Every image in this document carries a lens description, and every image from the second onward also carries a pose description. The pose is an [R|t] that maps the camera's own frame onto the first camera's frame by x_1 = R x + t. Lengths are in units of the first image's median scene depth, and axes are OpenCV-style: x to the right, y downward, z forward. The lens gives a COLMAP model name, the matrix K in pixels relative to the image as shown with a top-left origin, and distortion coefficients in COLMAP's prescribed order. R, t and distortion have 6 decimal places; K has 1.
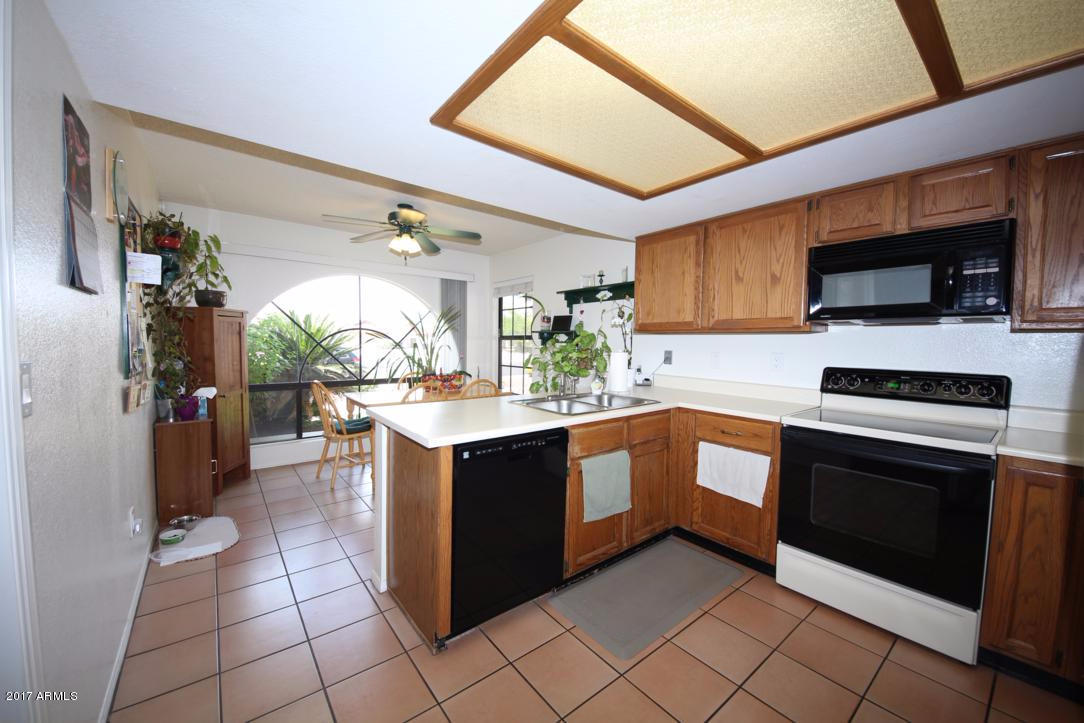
lens RADIAL K [[410.4, 0, 536.0], [0, 410.4, 363.2], [0, 0, 1]] dist [0.022351, -0.011238]
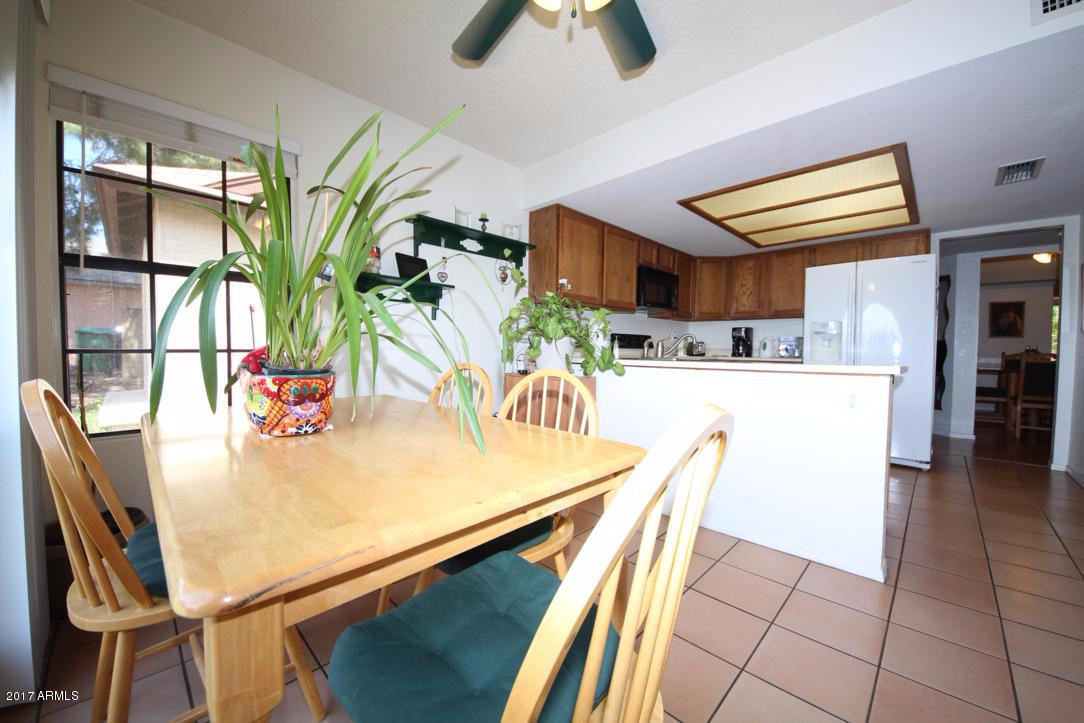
lens RADIAL K [[410.4, 0, 536.0], [0, 410.4, 363.2], [0, 0, 1]] dist [0.022351, -0.011238]
pose [[-0.129386, -0.044746, 0.990584, -0.957590], [0.042084, 0.997833, 0.050570, 0.030673], [-0.990701, 0.048231, -0.127223, 1.526992]]
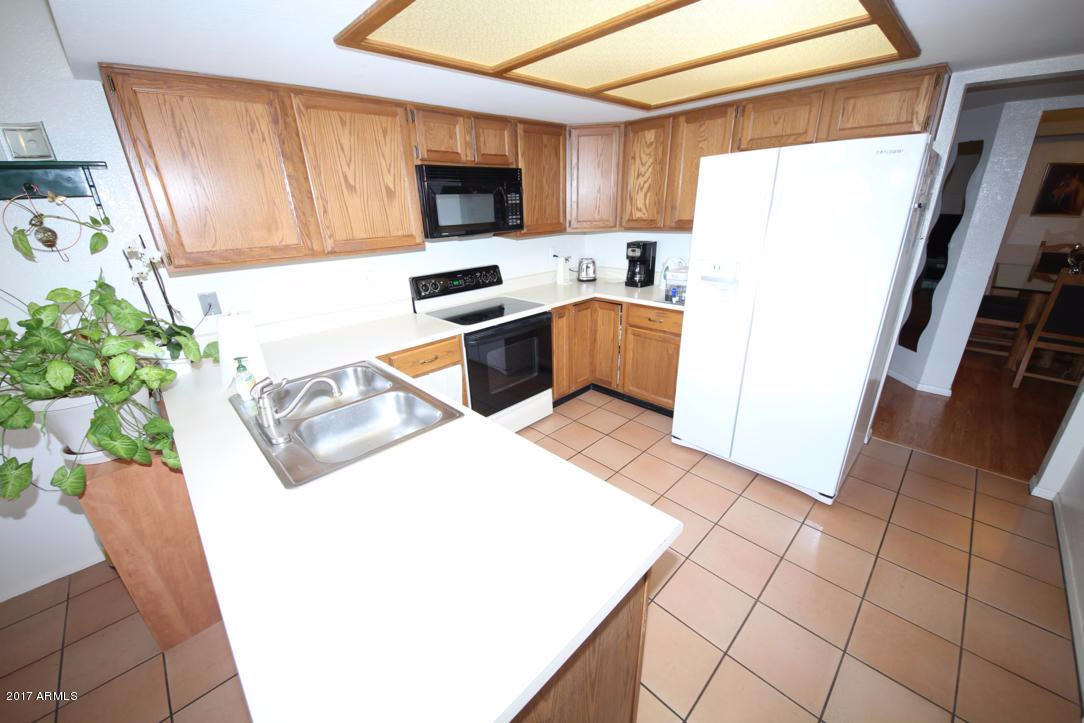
lens RADIAL K [[410.4, 0, 536.0], [0, 410.4, 363.2], [0, 0, 1]] dist [0.022351, -0.011238]
pose [[-0.105063, -0.364885, 0.925106, -0.444389], [0.087013, 0.923313, 0.374060, -0.161479], [-0.990651, 0.119797, -0.065257, 0.754591]]
